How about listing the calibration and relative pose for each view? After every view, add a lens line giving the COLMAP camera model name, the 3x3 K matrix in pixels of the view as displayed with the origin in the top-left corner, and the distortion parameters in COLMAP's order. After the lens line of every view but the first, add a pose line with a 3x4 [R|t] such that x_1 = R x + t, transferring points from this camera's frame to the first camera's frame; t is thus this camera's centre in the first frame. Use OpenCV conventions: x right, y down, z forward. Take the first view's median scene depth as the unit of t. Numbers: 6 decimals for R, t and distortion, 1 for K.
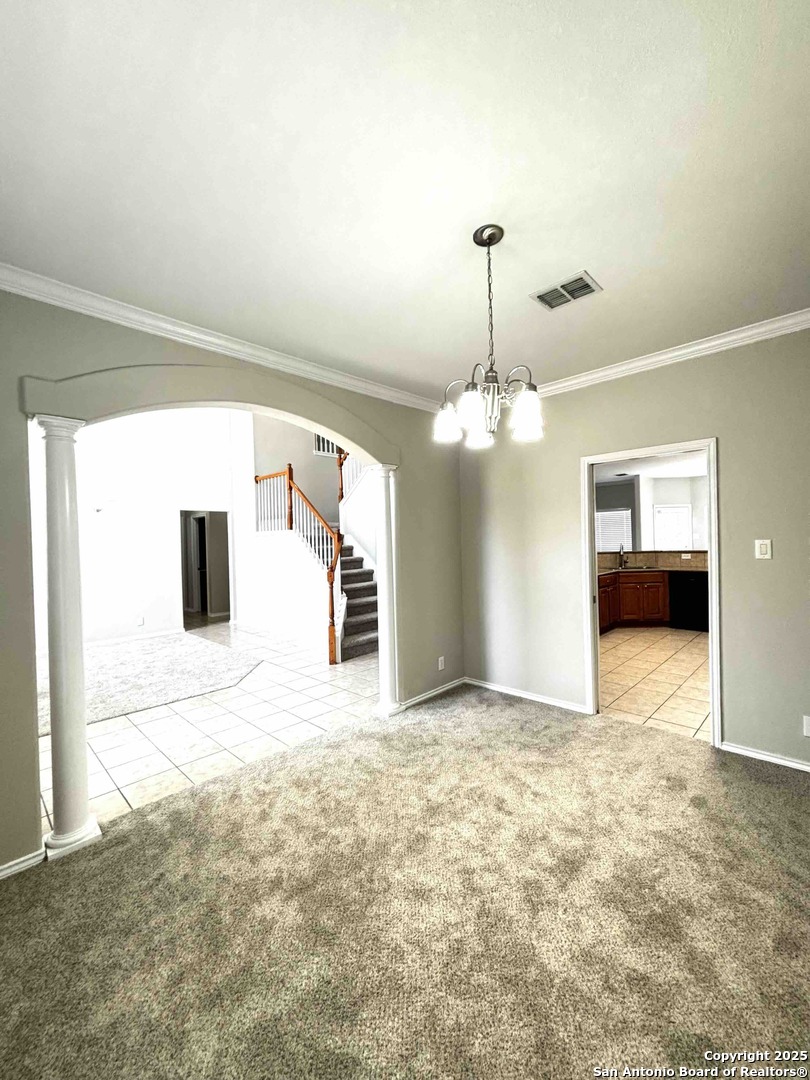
lens RADIAL K [[426.3, 0, 405.0], [0, 426.3, 540.0], [0, 0, 1]] dist [-0.000120, -0.000023]
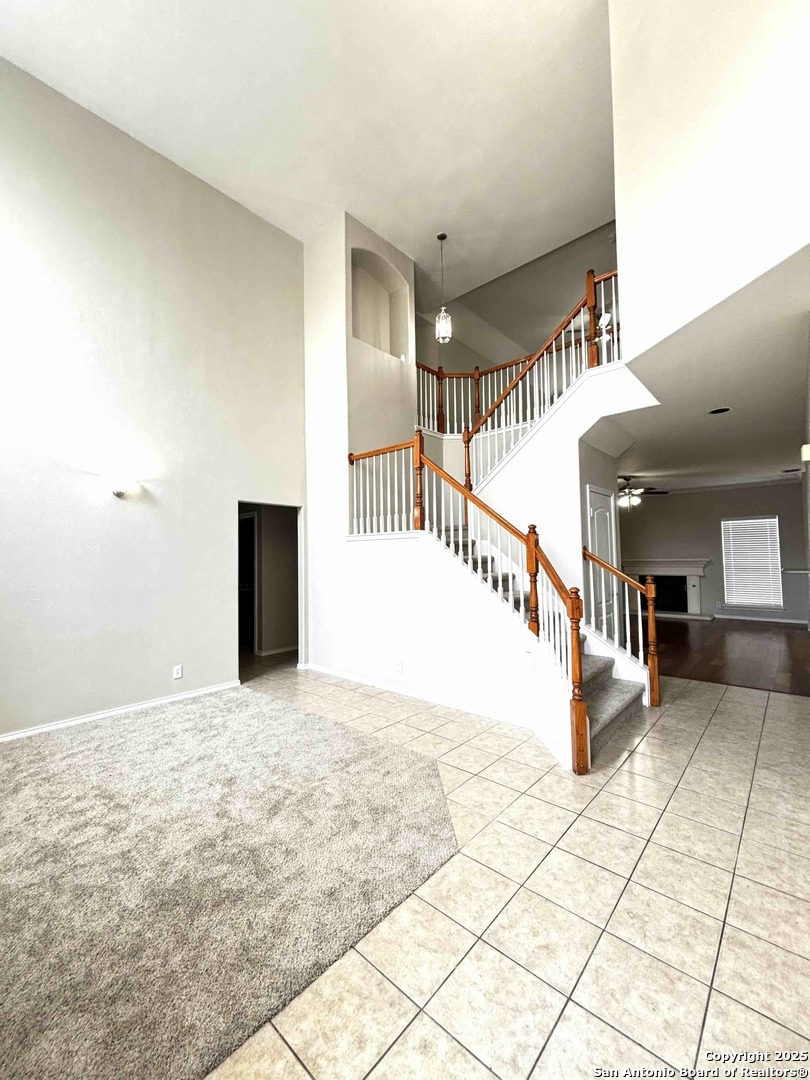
lens RADIAL K [[432.0, 0, 405.0], [0, 432.0, 540.0], [0, 0, 1]] dist [0.003565, -0.000097]
pose [[0.999598, 0.009435, 0.026724, -0.304007], [-0.008411, 0.999237, -0.038150, 0.015290], [-0.027063, 0.037910, 0.998915, 0.339525]]
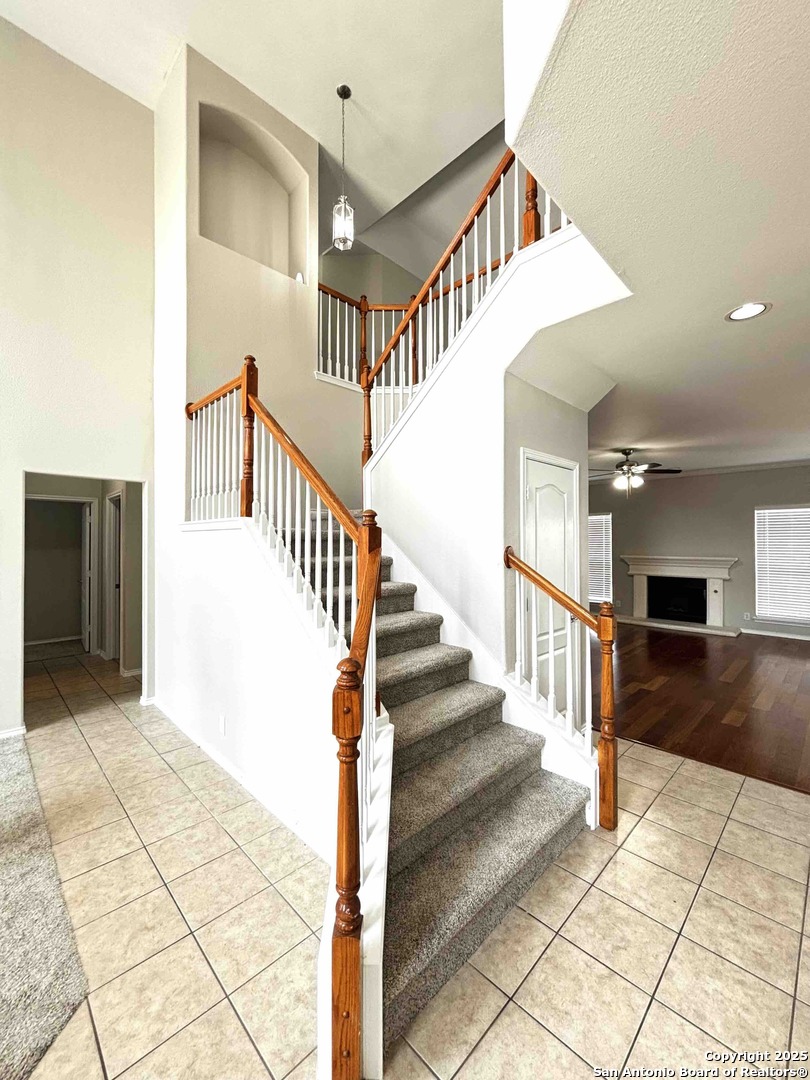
lens RADIAL K [[437.3, 0, 403.2], [0, 437.3, 536.3], [0, 0, 1]] dist [-0.002433, 0.003703]
pose [[0.999300, 0.025363, -0.027501, -0.105016], [-0.025721, 0.999588, -0.012762, -0.003943], [0.027166, 0.013460, 0.999540, 0.573866]]
